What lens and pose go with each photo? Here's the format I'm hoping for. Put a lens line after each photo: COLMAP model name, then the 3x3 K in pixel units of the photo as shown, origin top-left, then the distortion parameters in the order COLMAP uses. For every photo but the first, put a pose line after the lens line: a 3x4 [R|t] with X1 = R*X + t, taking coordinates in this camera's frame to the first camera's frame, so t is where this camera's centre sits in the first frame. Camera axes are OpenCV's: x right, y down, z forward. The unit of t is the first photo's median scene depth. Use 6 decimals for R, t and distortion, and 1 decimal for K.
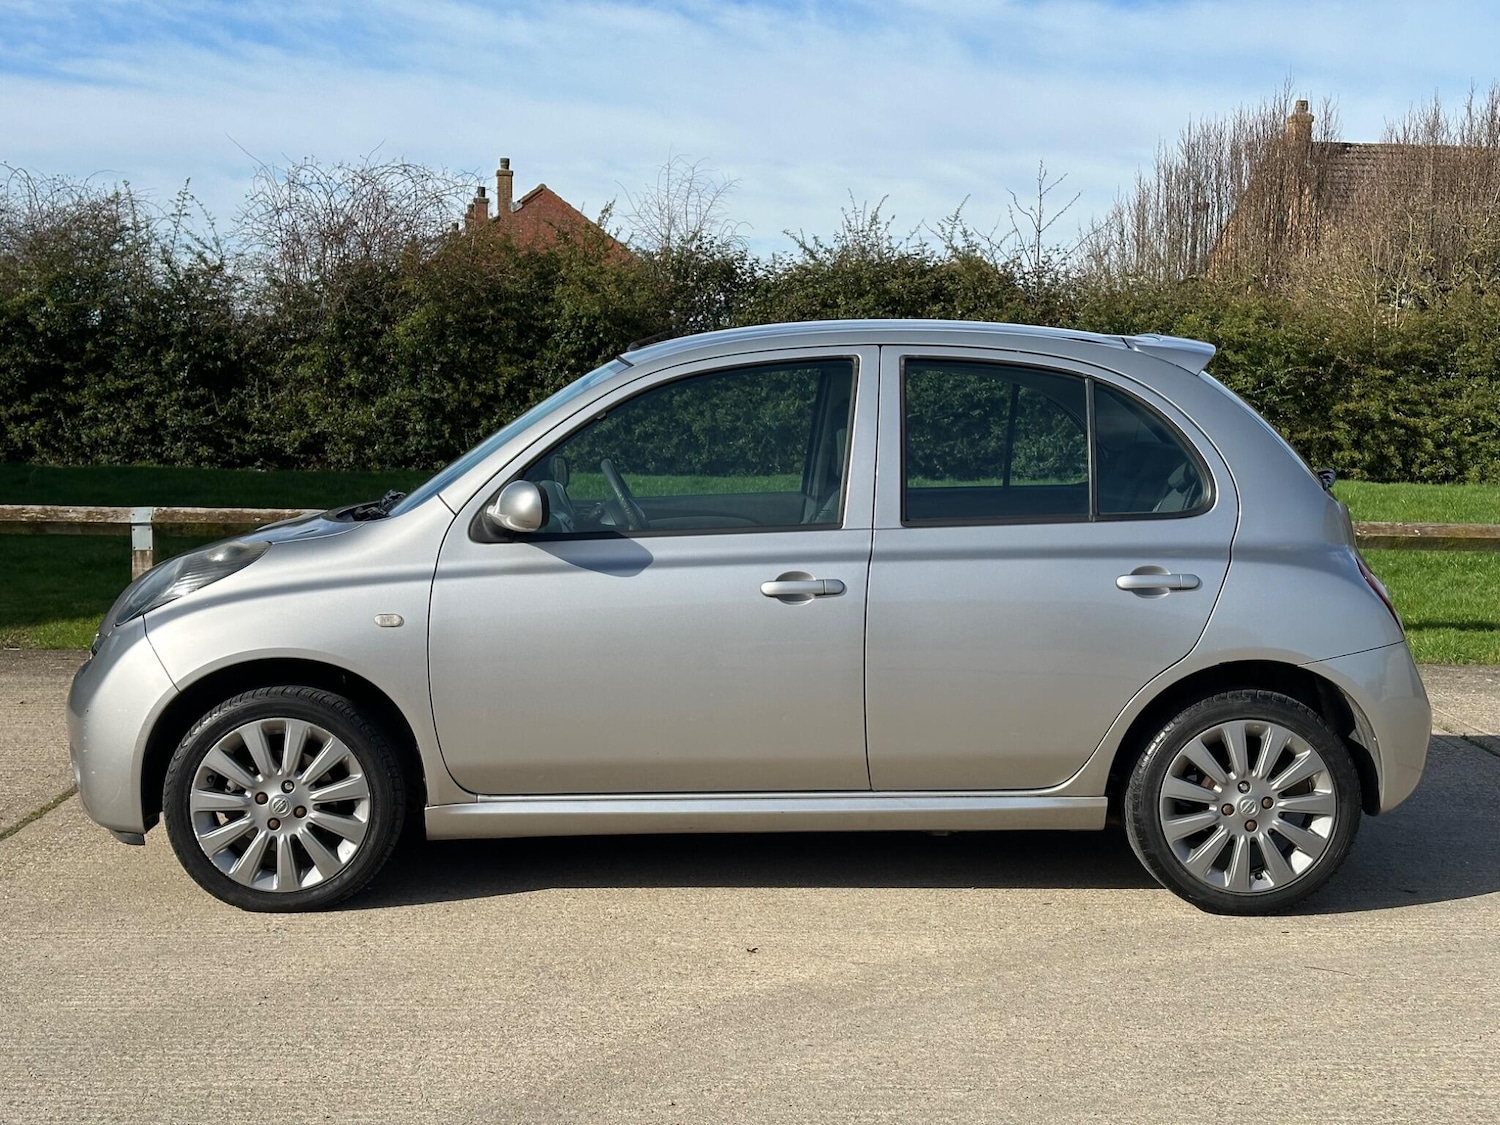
lens RADIAL K [[2076.5, 0, 733.3], [0, 2076.5, 583.8], [0, 0, 1]] dist [0.122279, 0.000000]
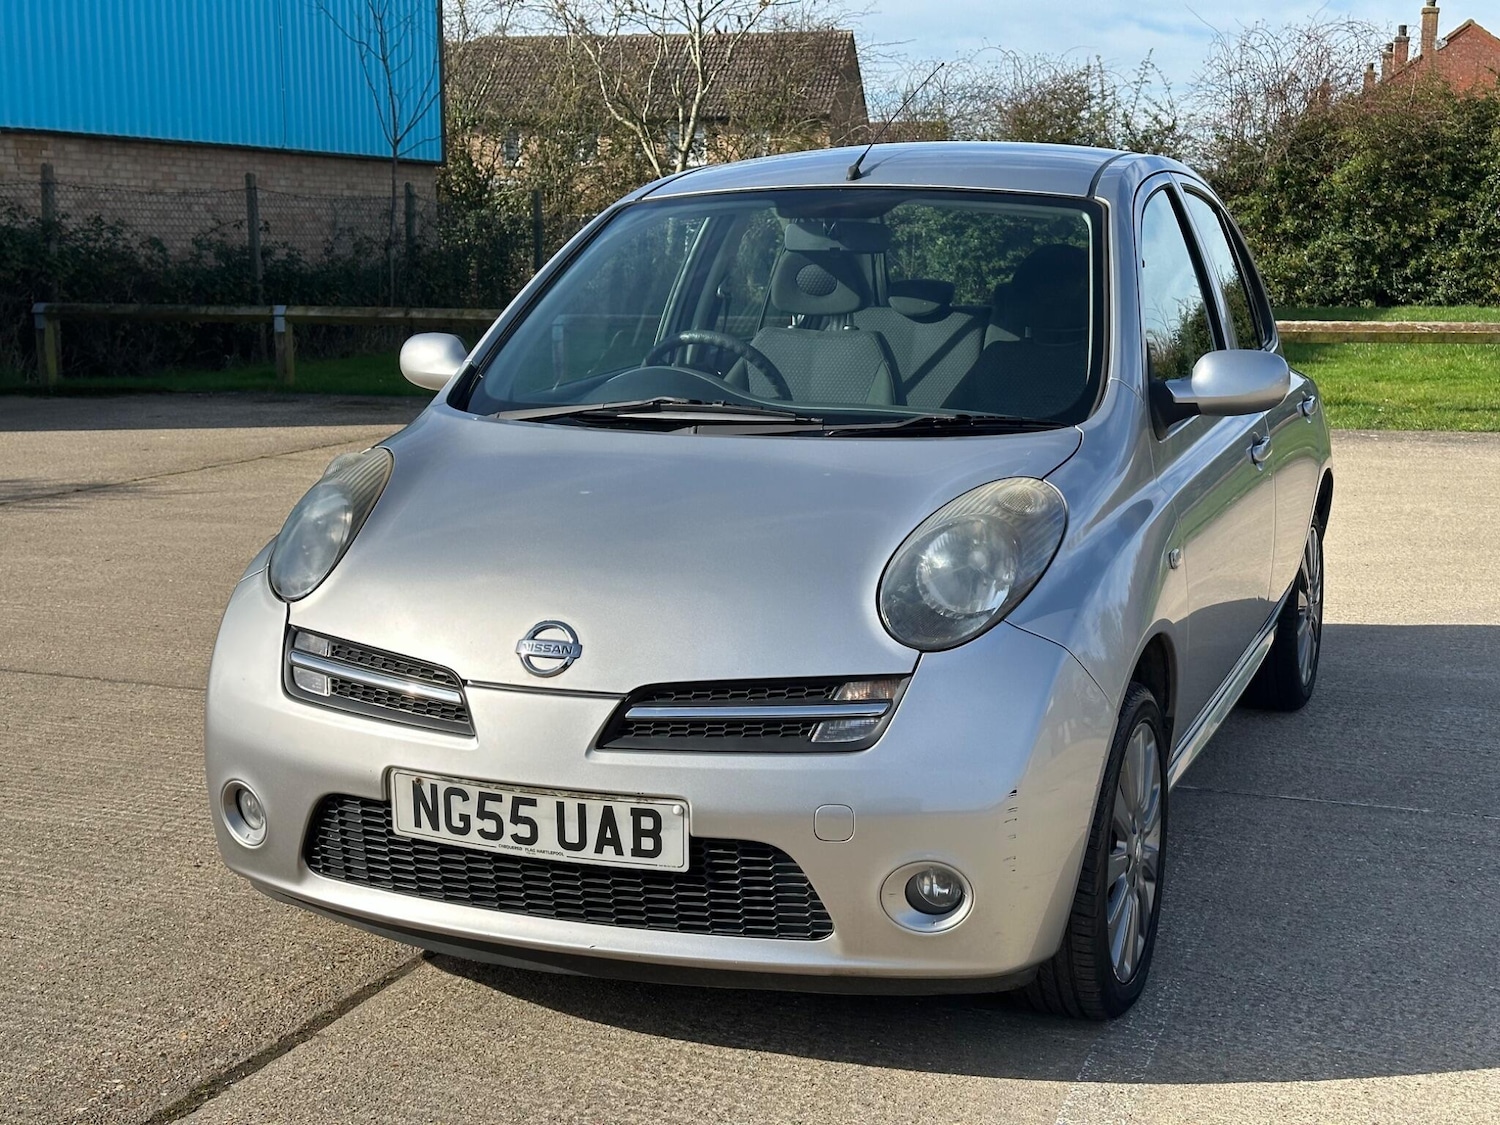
lens RADIAL K [[2076.5, 0, 747.7], [0, 2076.5, 569.8], [0, 0, 1]] dist [0.122279, 0.000000]
pose [[0.918741, 0.048549, -0.391866, -0.008177], [-0.023713, 0.997405, 0.067976, 0.076995], [0.394149, -0.053160, 0.917508, -0.720403]]
